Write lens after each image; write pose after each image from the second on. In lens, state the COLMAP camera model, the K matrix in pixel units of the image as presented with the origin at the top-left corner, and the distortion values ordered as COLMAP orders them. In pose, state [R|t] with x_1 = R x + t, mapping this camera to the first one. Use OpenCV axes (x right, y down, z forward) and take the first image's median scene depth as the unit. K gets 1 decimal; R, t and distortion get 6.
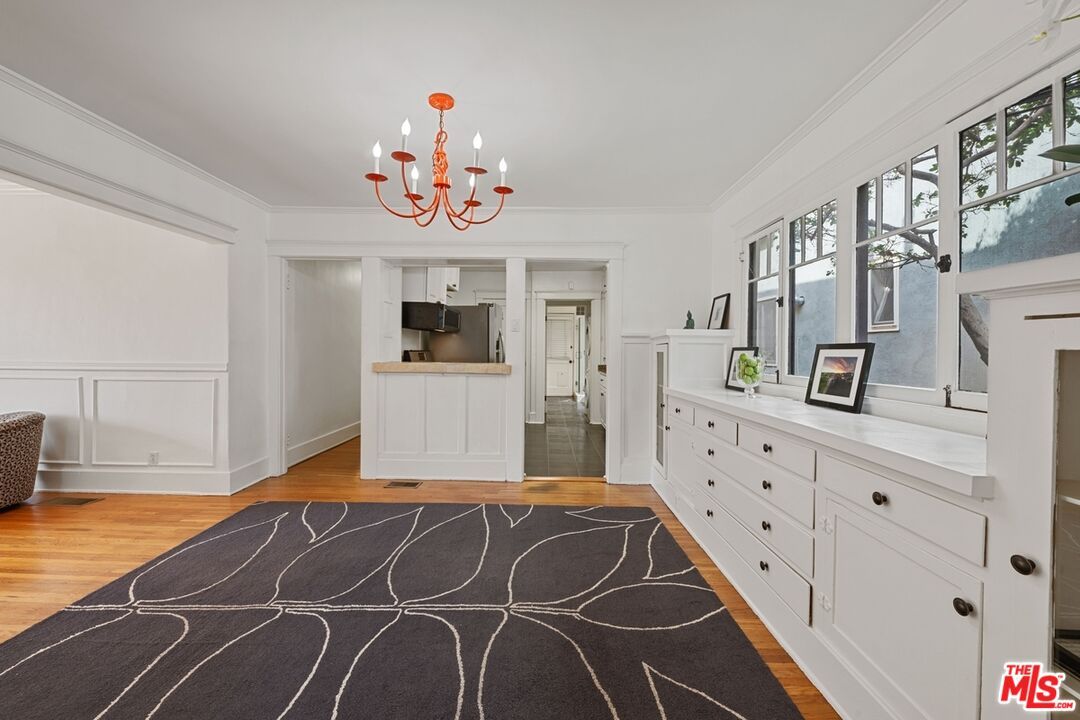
lens RADIAL K [[434.6, 0, 542.1], [0, 434.6, 353.5], [0, 0, 1]] dist [-0.002192, -0.000023]
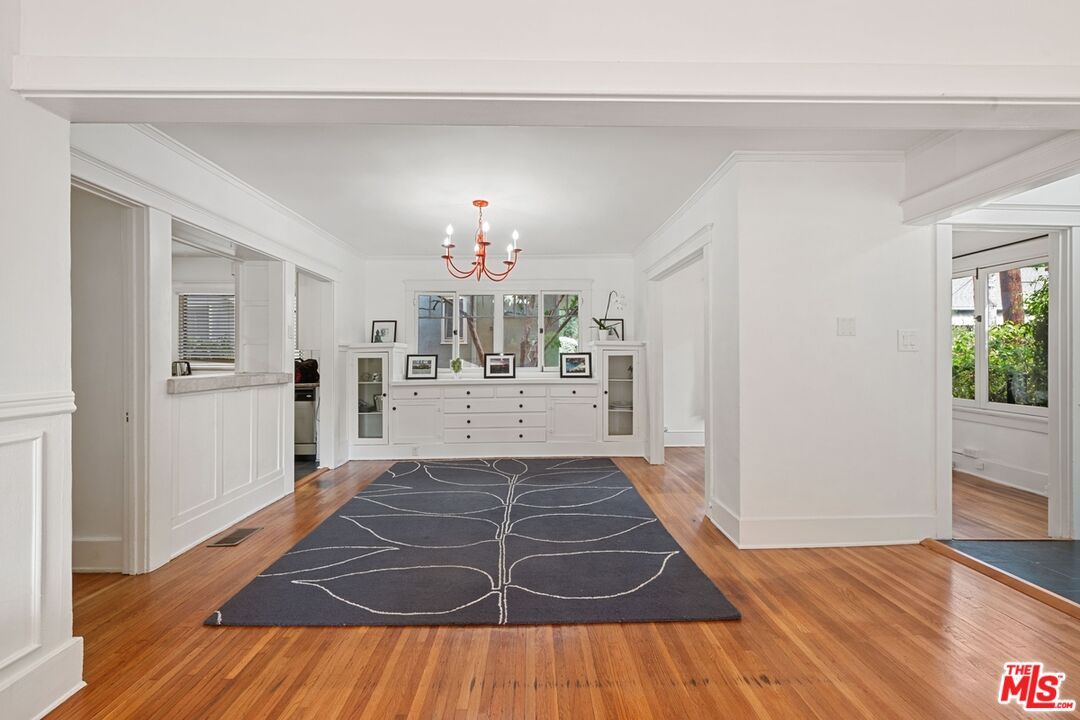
lens RADIAL K [[434.6, 0, 538.0], [0, 434.6, 357.1], [0, 0, 1]] dist [-0.002192, -0.000023]
pose [[-0.040573, -0.008019, 0.999144, -1.792322], [0.011182, 0.999902, 0.008479, -0.018459], [-0.999114, 0.011517, -0.040479, 0.820088]]
